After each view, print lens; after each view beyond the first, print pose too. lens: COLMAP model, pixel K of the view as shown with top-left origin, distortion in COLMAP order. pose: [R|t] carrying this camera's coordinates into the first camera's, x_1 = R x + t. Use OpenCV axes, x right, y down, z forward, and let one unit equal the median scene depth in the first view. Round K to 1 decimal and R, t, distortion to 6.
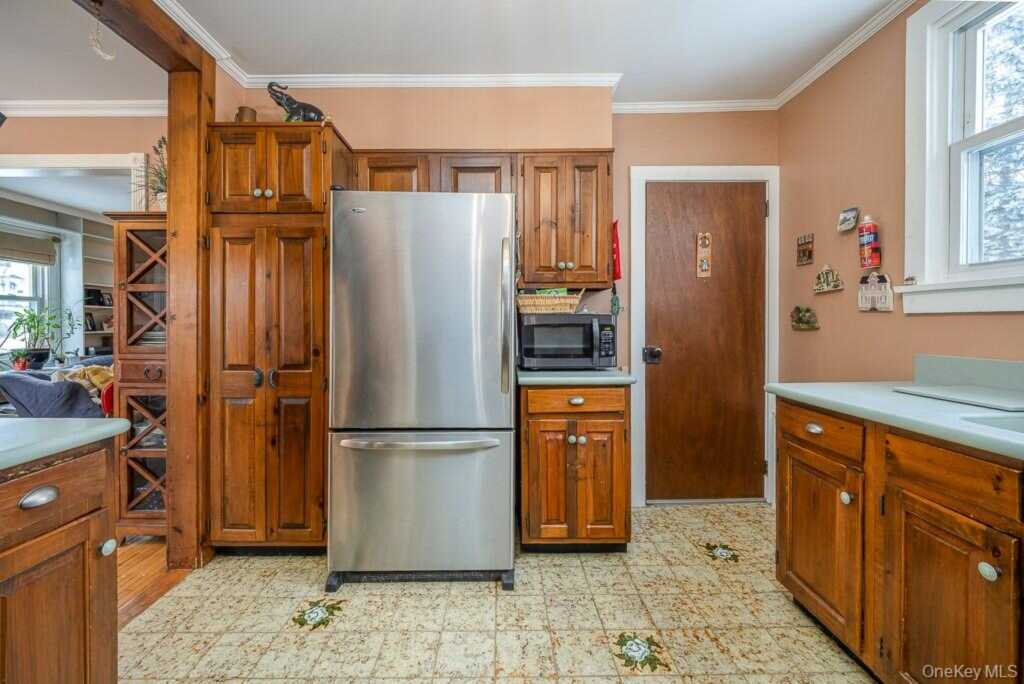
lens RADIAL K [[416.5, 0, 503.9], [0, 416.5, 325.7], [0, 0, 1]] dist [-0.000836, -0.000311]
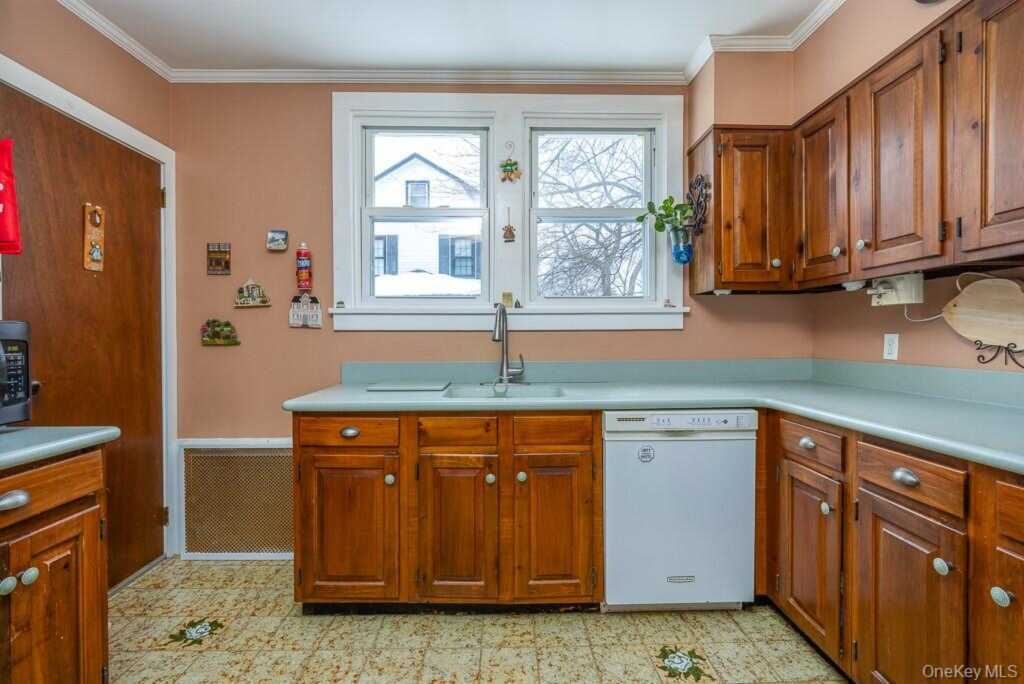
lens RADIAL K [[454.8, 0, 512.0], [0, 454.8, 342.0], [0, 0, 1]] dist [0.000021, 0.000219]
pose [[-0.011328, -0.007980, 0.999904, -0.333357], [0.009601, 0.999921, 0.008089, 0.000344], [-0.999890, 0.009692, -0.011251, 0.413584]]
